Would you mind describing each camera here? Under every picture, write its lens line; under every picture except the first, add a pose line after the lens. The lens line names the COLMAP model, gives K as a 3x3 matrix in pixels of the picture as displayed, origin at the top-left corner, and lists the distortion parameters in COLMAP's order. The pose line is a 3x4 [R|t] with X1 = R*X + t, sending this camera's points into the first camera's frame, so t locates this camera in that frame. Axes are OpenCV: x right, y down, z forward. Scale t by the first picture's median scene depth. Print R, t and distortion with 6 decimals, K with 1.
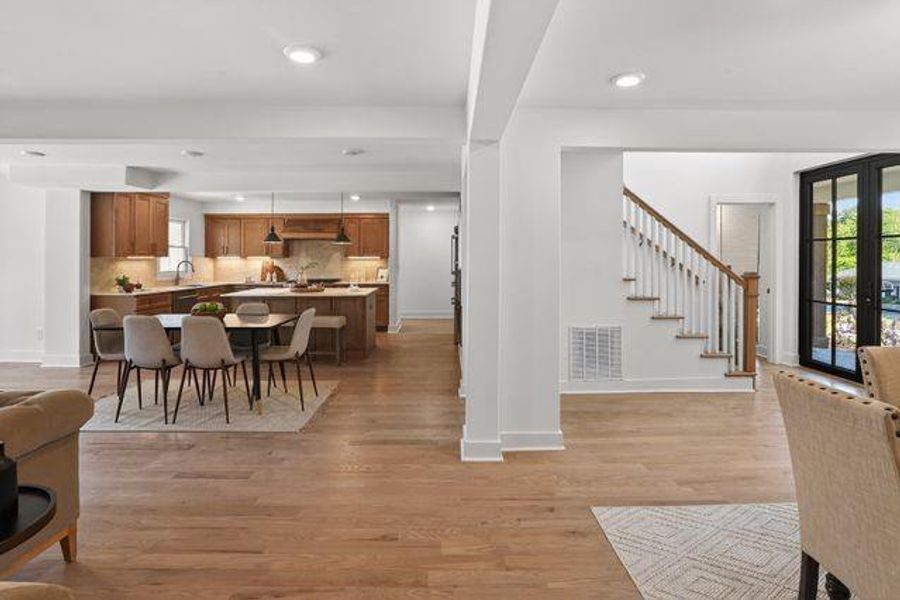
lens RADIAL K [[447.3, 0, 450.0], [0, 447.3, 255.1], [0, 0, 1]] dist [-0.039189, 0.000380]
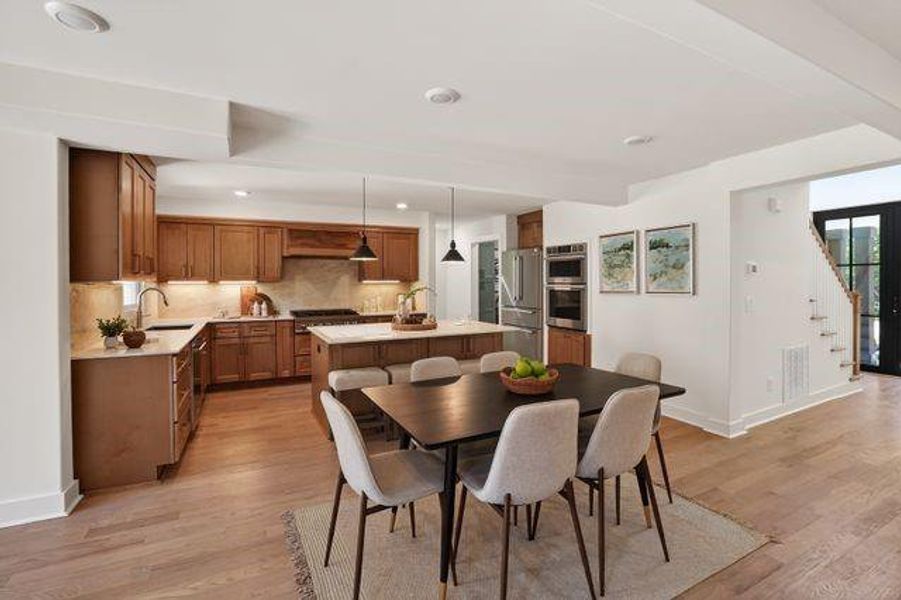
lens RADIAL K [[422.5, 0, 448.7], [0, 422.5, 283.3], [0, 0, 1]] dist [-0.037590, 0.000961]
pose [[0.898455, -0.006135, 0.439022, -0.525969], [0.001683, 0.999943, 0.010529, 0.001313], [-0.439062, -0.008721, 0.898415, 0.326273]]
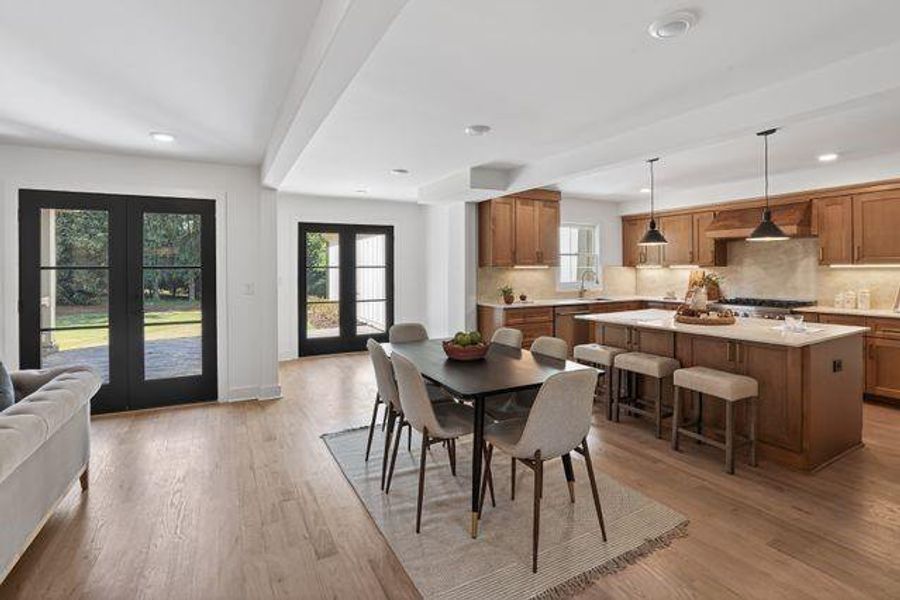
lens RADIAL K [[433.9, 0, 466.4], [0, 433.9, 266.2], [0, 0, 1]] dist [-0.002349, 0.000413]
pose [[0.496524, -0.005995, -0.868002, 0.033666], [0.009934, 0.999950, -0.001224, 0.002742], [0.867966, -0.008015, 0.496559, 0.387547]]
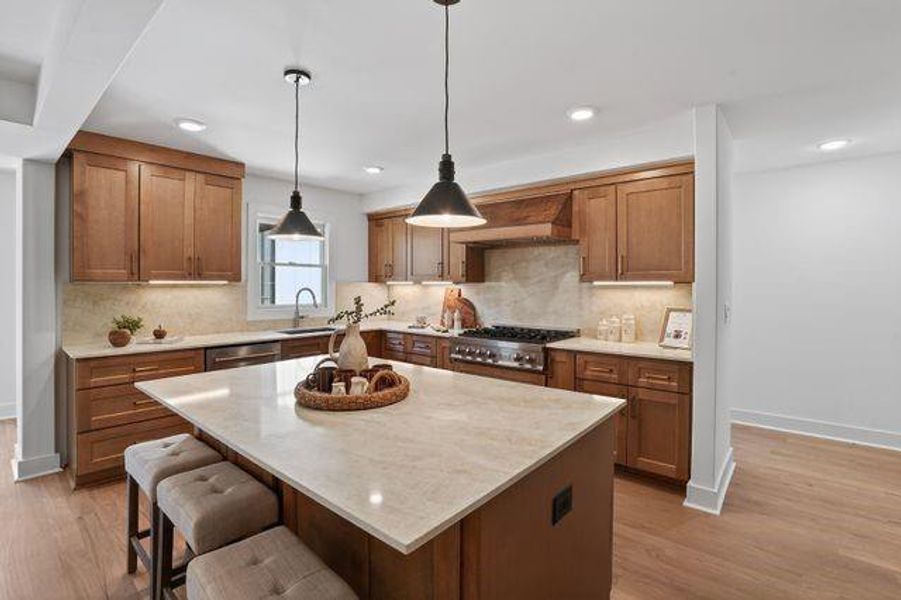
lens RADIAL K [[424.6, 0, 454.9], [0, 424.6, 289.3], [0, 0, 1]] dist [-0.041447, 0.000355]
pose [[0.753147, 0.010164, -0.657774, -0.076320], [0.002477, 0.999830, 0.018286, 0.004837], [0.657848, -0.015402, 0.752993, 0.763168]]
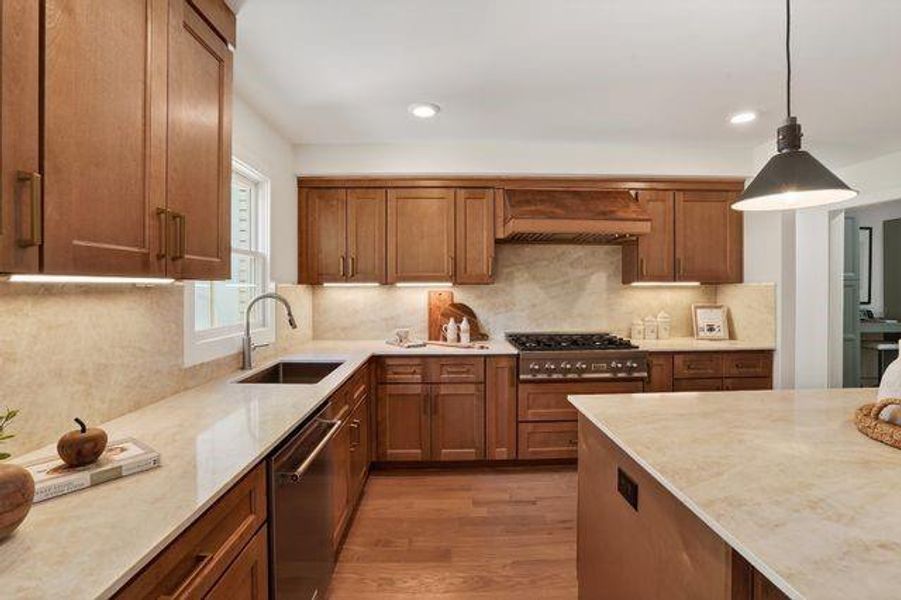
lens RADIAL K [[416.0, 0, 447.3], [0, 416.0, 292.5], [0, 0, 1]] dist [-0.058200, 0.021857]
pose [[0.999986, -0.003508, 0.004018, -0.511763], [0.003426, 0.999791, 0.020151, 0.006735], [-0.004087, -0.020137, 0.999789, 0.757341]]
